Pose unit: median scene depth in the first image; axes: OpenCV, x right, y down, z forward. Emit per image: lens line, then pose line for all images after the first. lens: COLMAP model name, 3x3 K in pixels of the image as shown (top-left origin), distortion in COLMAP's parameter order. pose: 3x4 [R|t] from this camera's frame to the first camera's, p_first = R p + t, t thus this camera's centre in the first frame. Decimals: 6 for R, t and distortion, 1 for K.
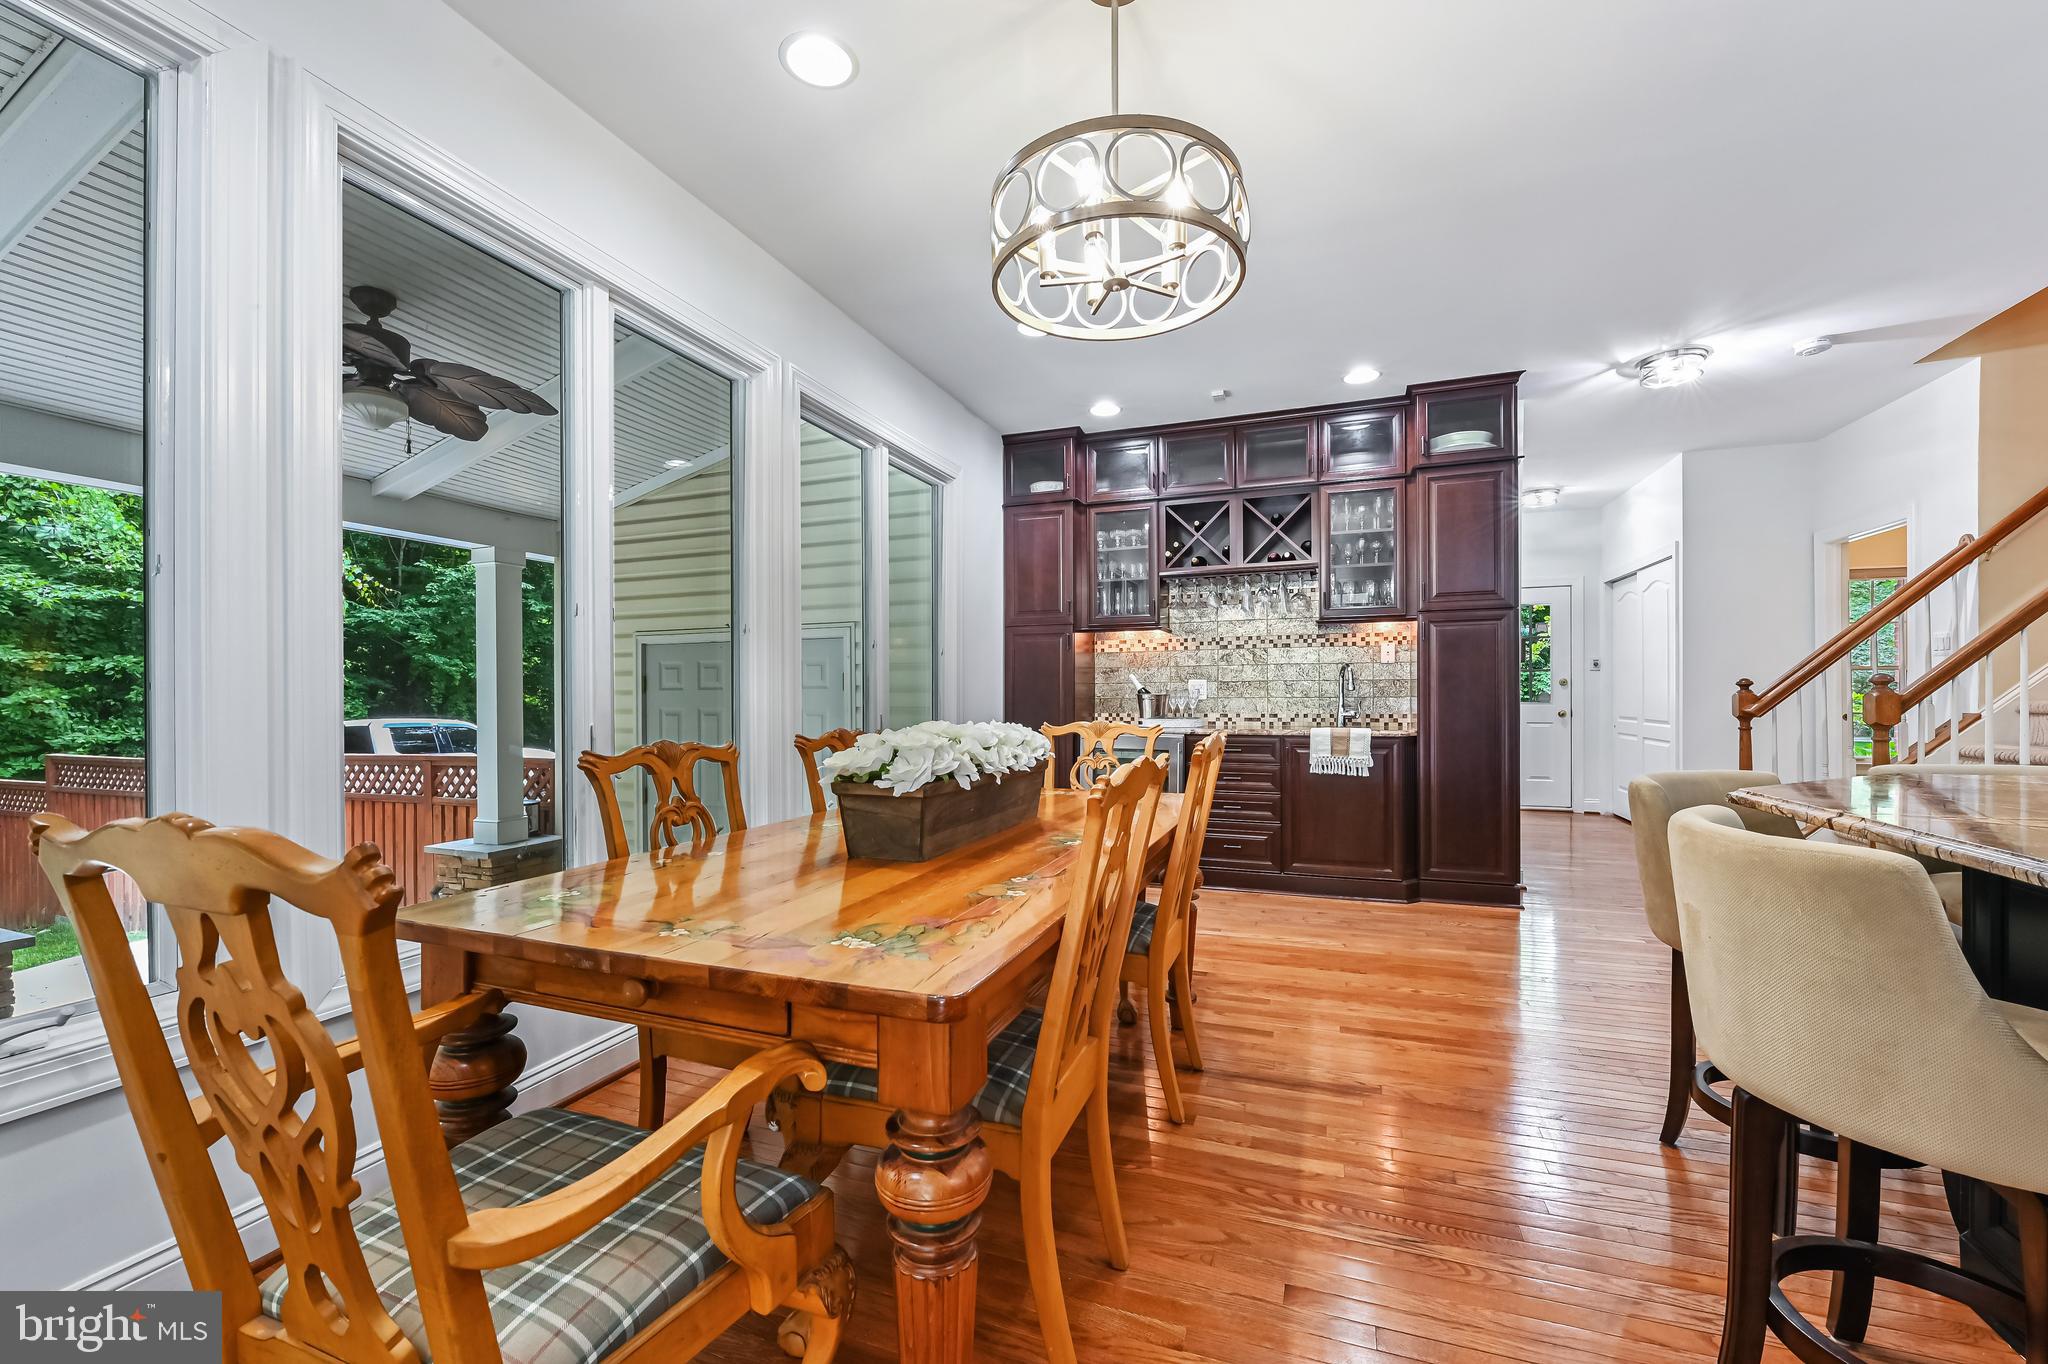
lens RADIAL K [[823.6, 0, 1027.7], [0, 823.6, 699.6], [0, 0, 1]] dist [-0.006672, -0.000225]
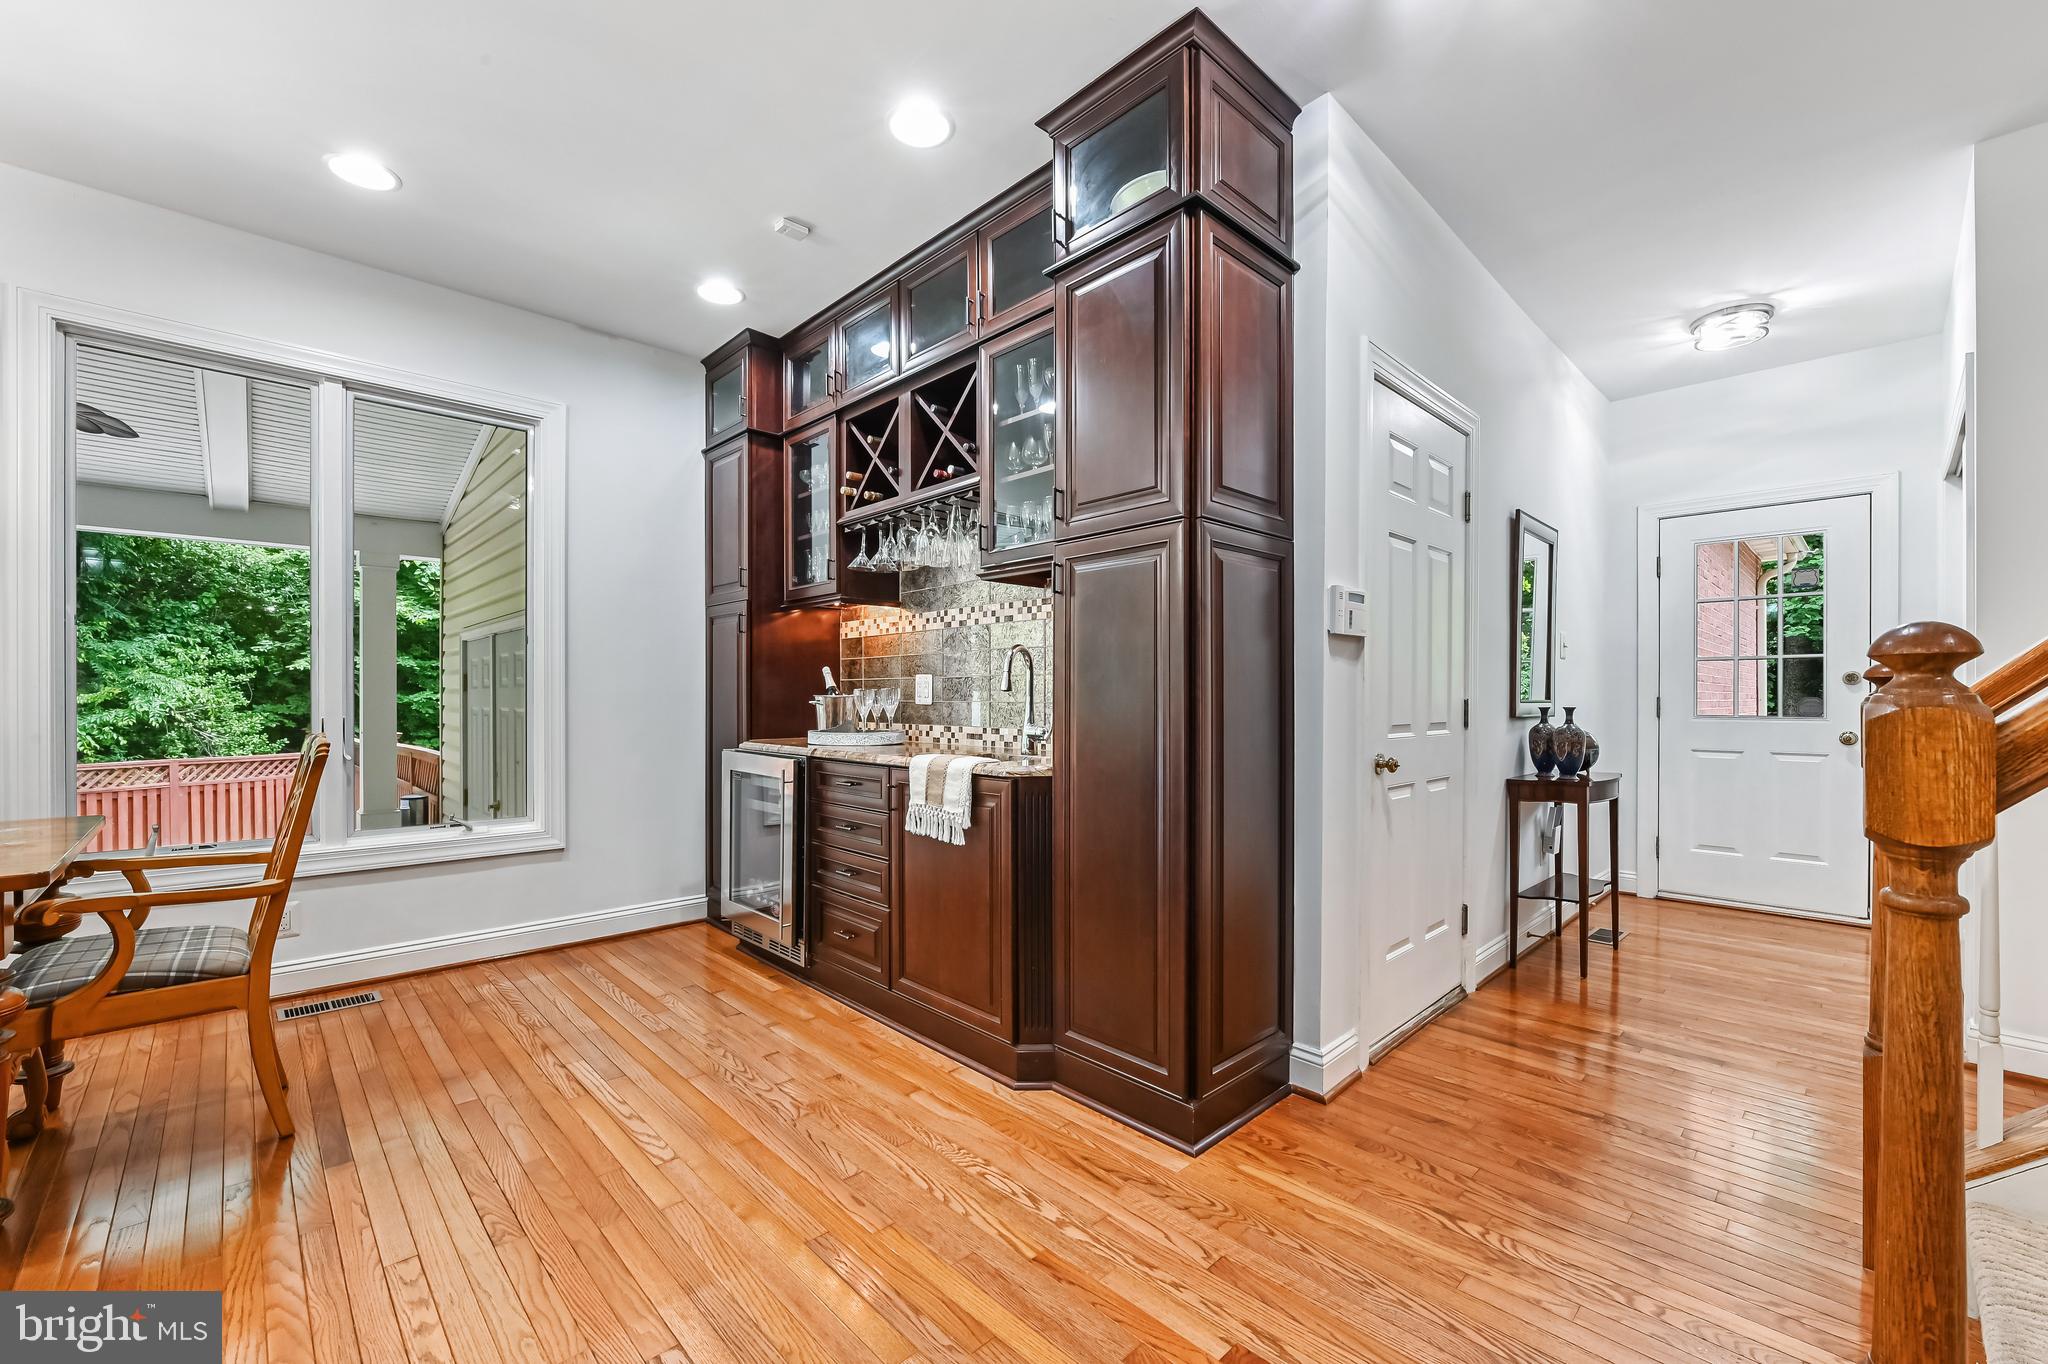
lens RADIAL K [[823.6, 0, 1027.7], [0, 823.6, 699.6], [0, 0, 1]] dist [-0.006672, -0.000225]
pose [[0.900566, 0.008839, -0.434630, 0.679920], [-0.008610, 0.999960, 0.002496, -0.006761], [0.434635, 0.001494, 0.900606, 0.505232]]
